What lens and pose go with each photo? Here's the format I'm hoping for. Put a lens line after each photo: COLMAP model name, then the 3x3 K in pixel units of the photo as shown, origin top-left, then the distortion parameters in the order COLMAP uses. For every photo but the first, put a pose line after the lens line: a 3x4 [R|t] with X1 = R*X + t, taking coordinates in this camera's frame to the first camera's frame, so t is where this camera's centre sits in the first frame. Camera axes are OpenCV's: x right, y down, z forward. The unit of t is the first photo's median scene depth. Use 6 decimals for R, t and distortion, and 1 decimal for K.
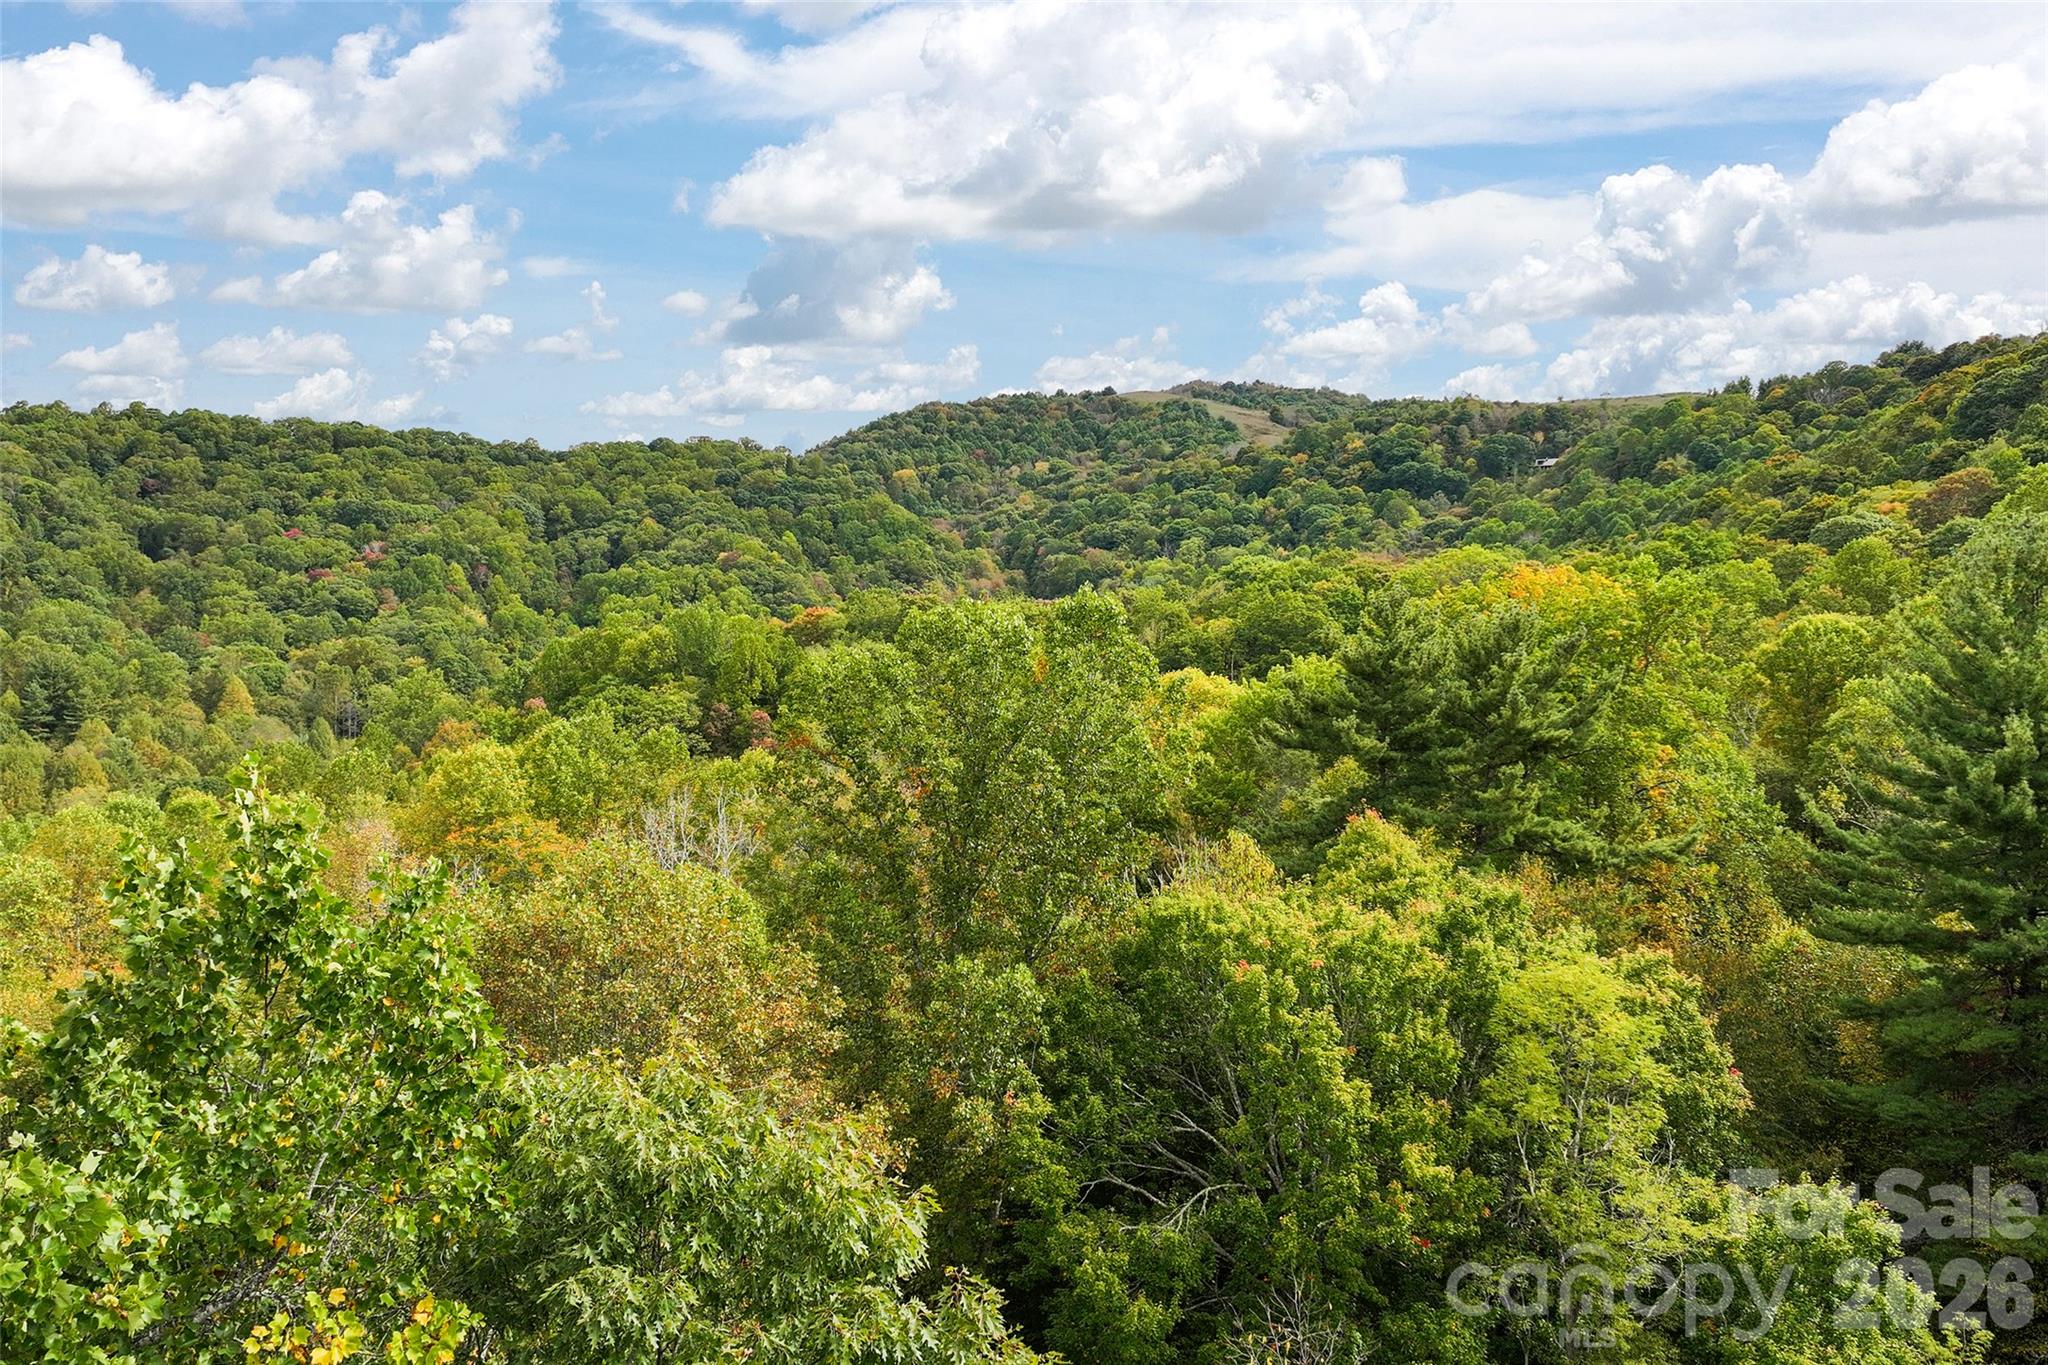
lens RADIAL K [[1705.2, 0, 1029.4], [0, 1705.2, 674.5], [0, 0, 1]] dist [0.011603, -0.014832]
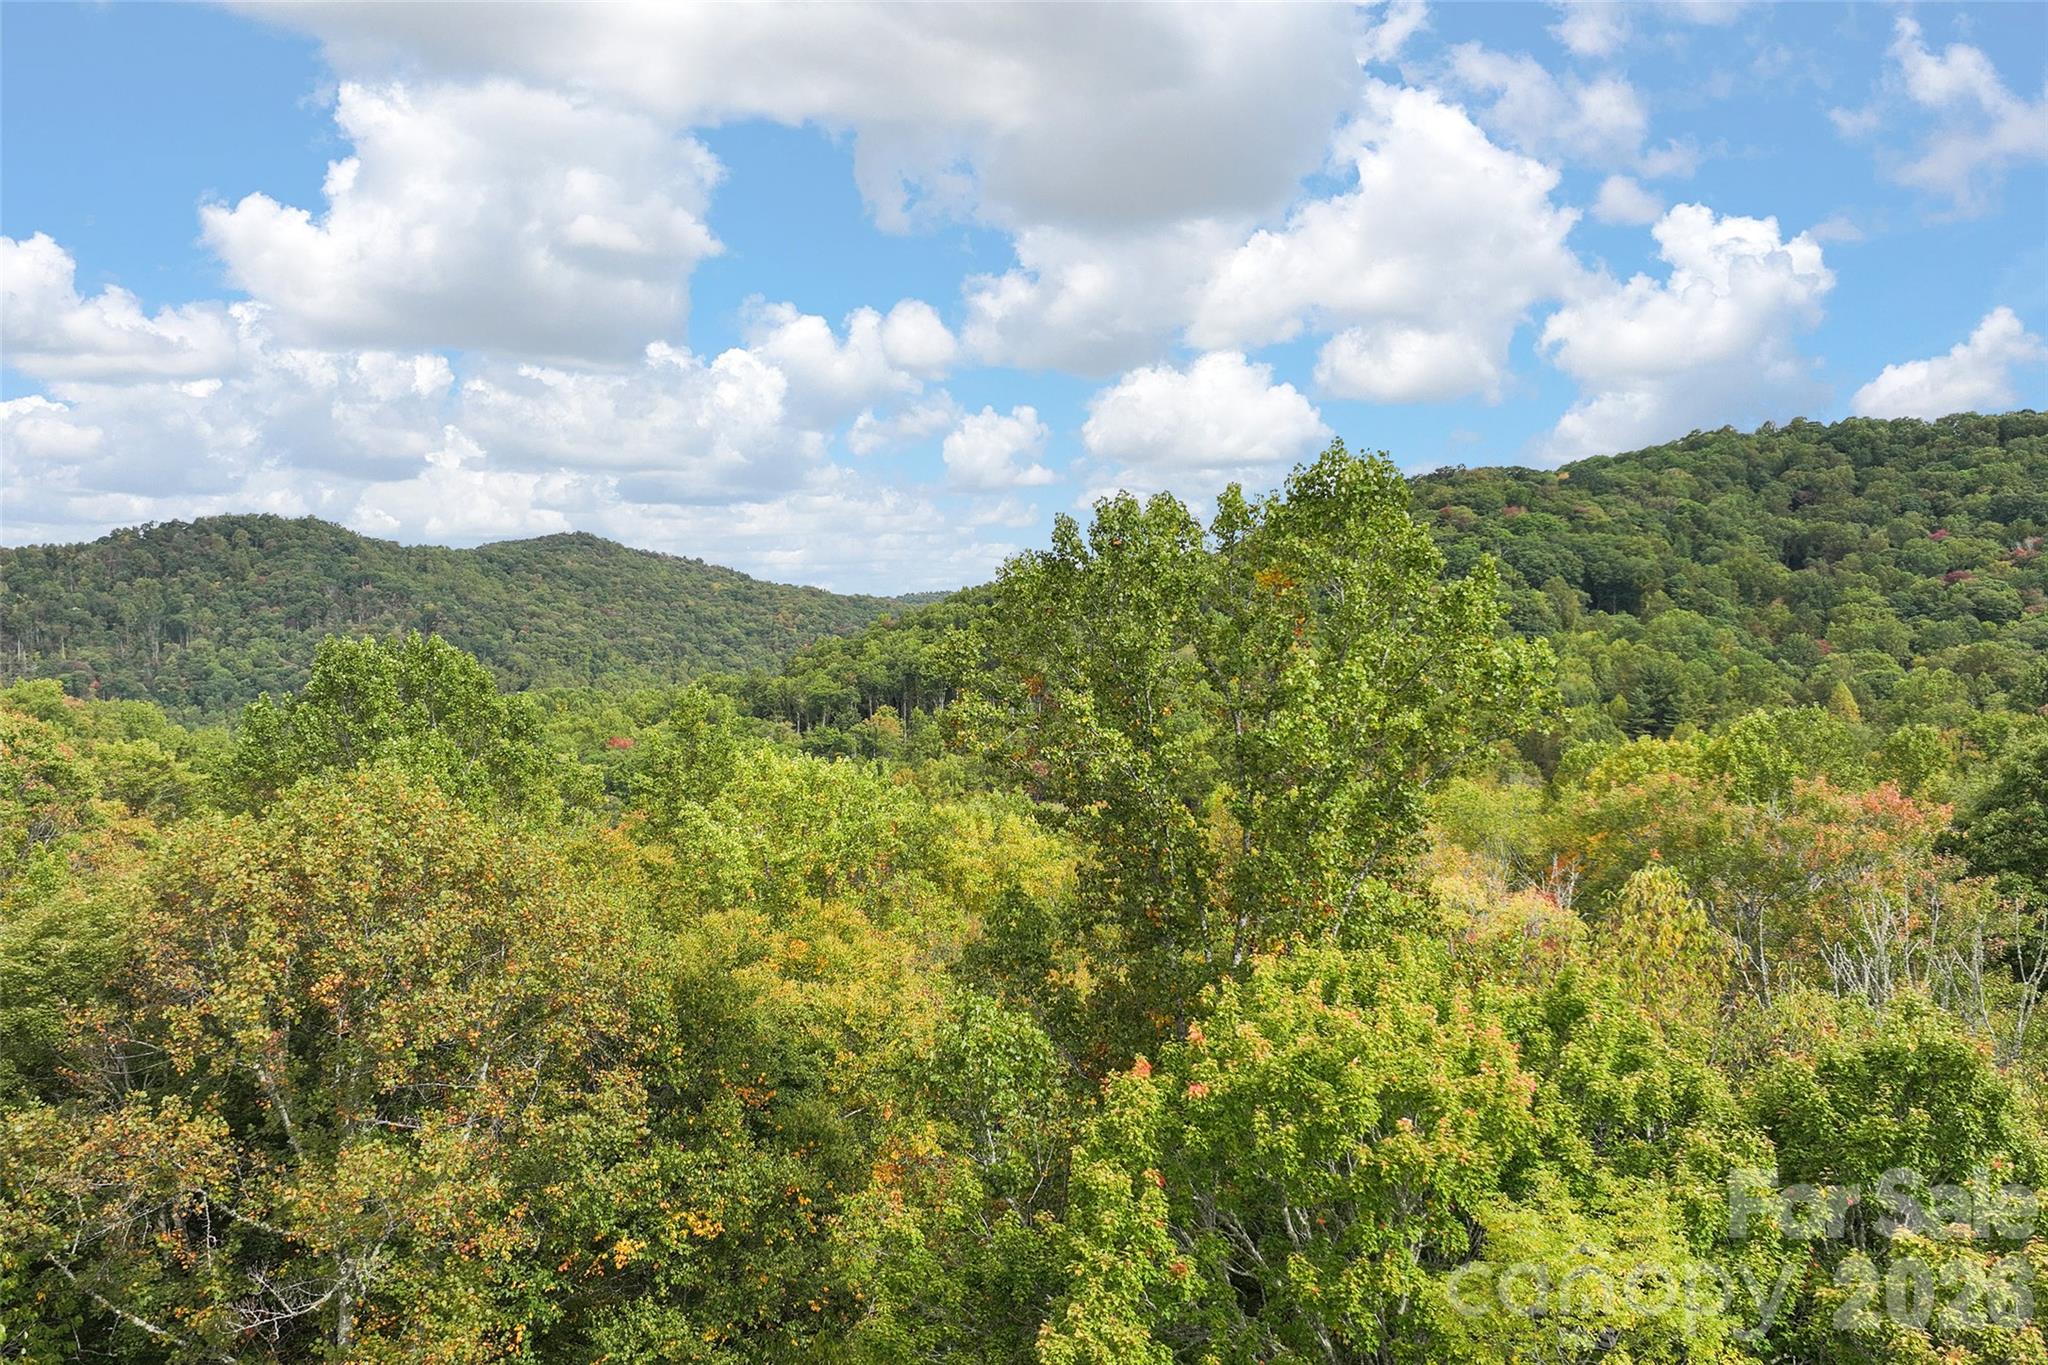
lens RADIAL K [[1696.0, 0, 1029.1], [0, 1696.0, 680.6], [0, 0, 1]] dist [0.018338, -0.029574]
pose [[0.592949, 0.002540, -0.805236, 0.028769], [-0.005849, 0.999982, -0.001153, 0.002221], [0.805219, 0.005393, 0.592953, 0.033101]]
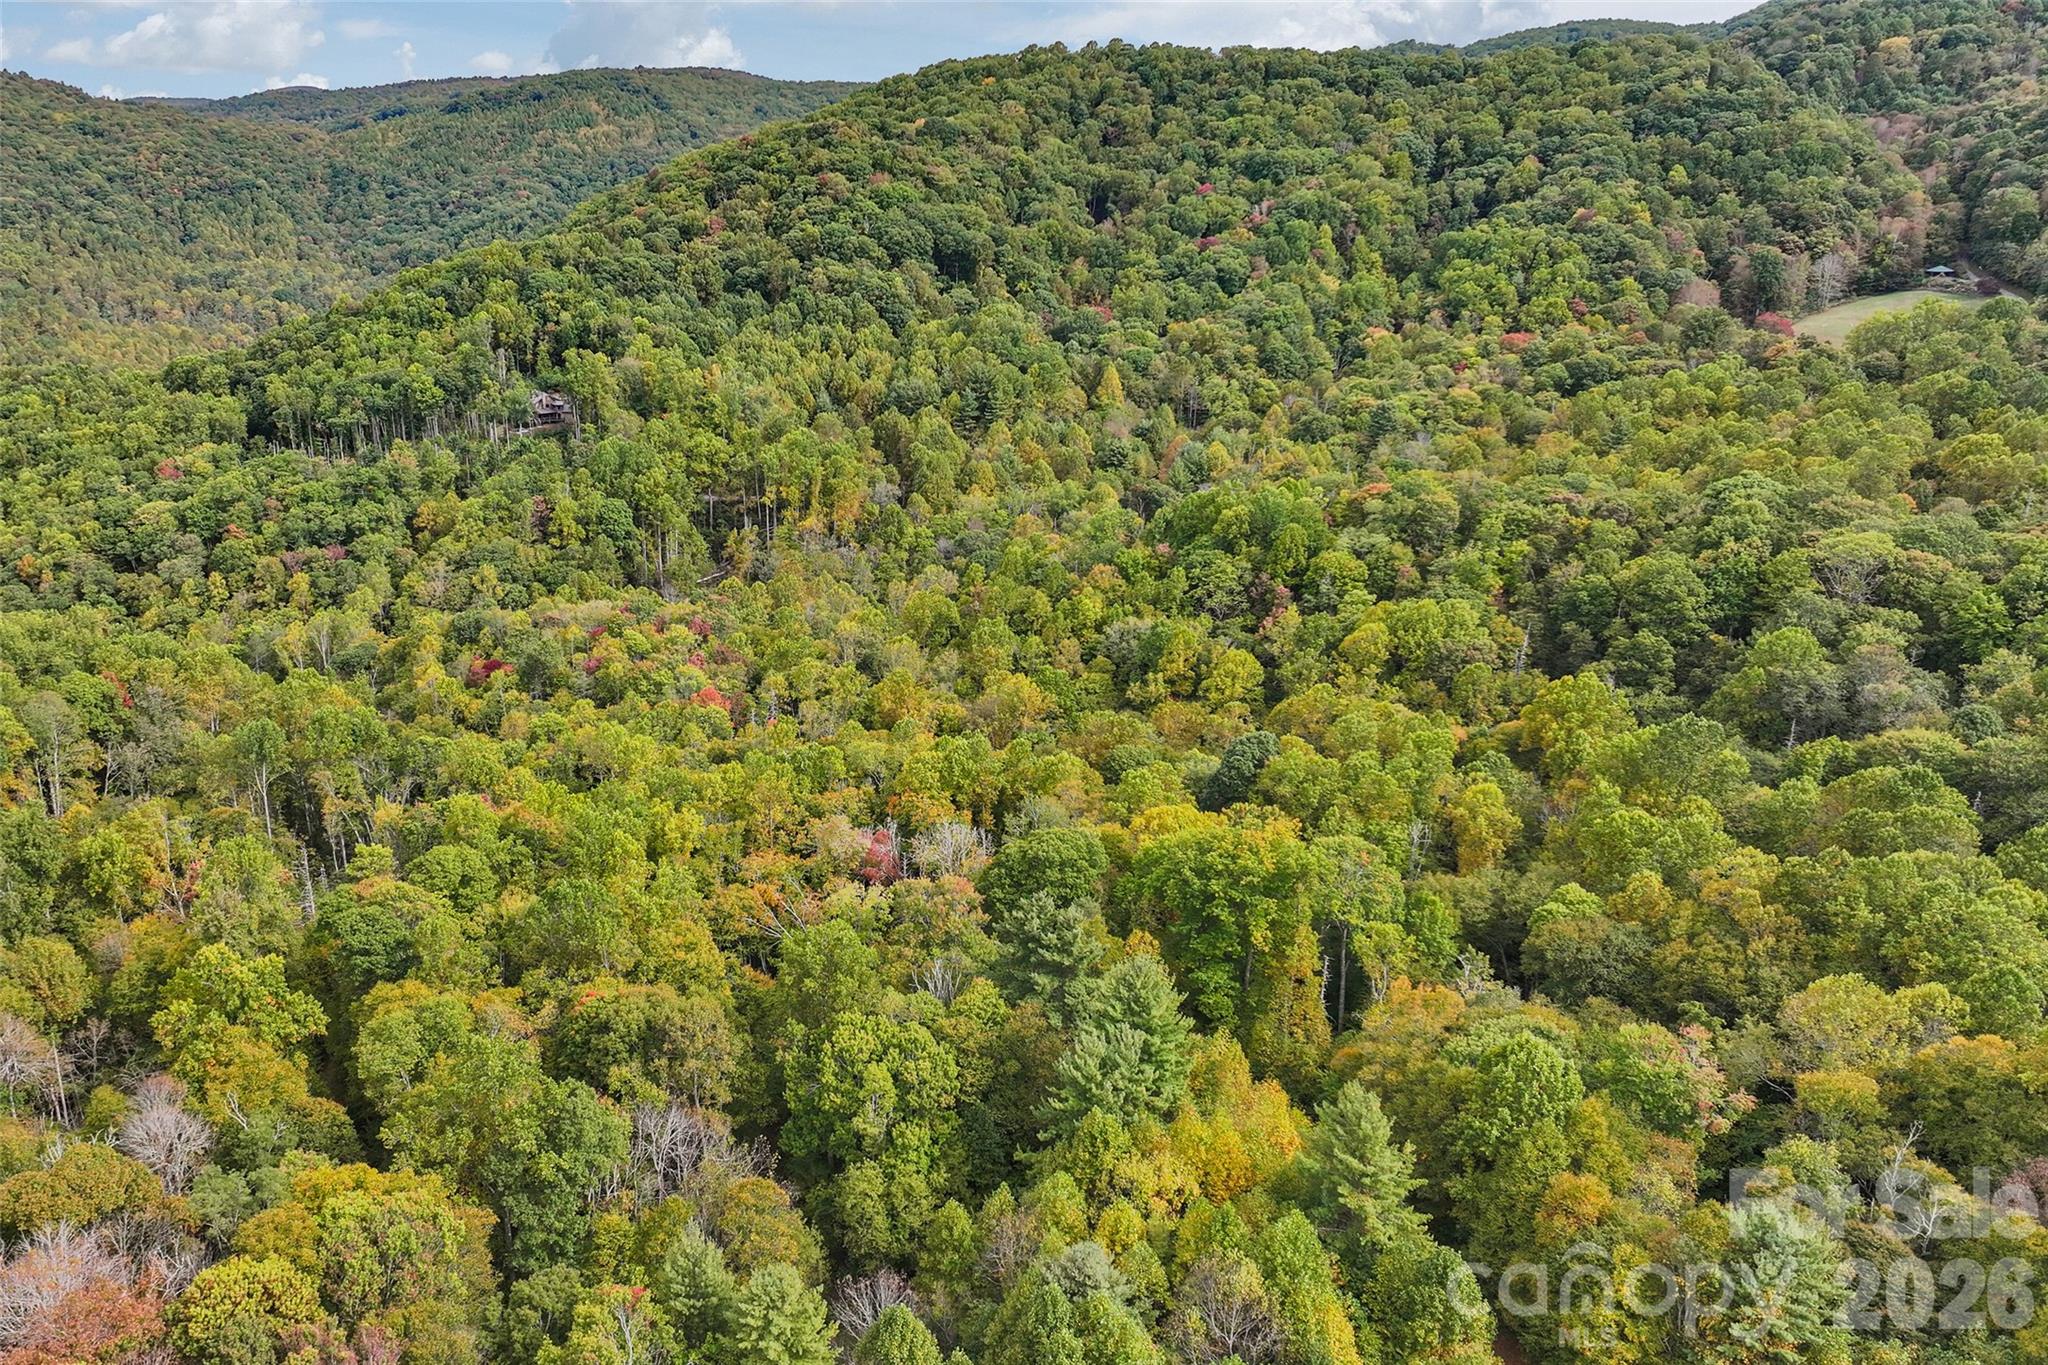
lens RADIAL K [[1689.1, 0, 838.3], [0, 1689.1, 681.6], [0, 0, 1]] dist [0.008449, -0.015786]
pose [[0.775808, 0.183202, -0.603786, 0.139115], [0.009353, 0.953476, 0.301324, -0.108773], [0.630899, -0.239417, 0.738001, -0.106850]]
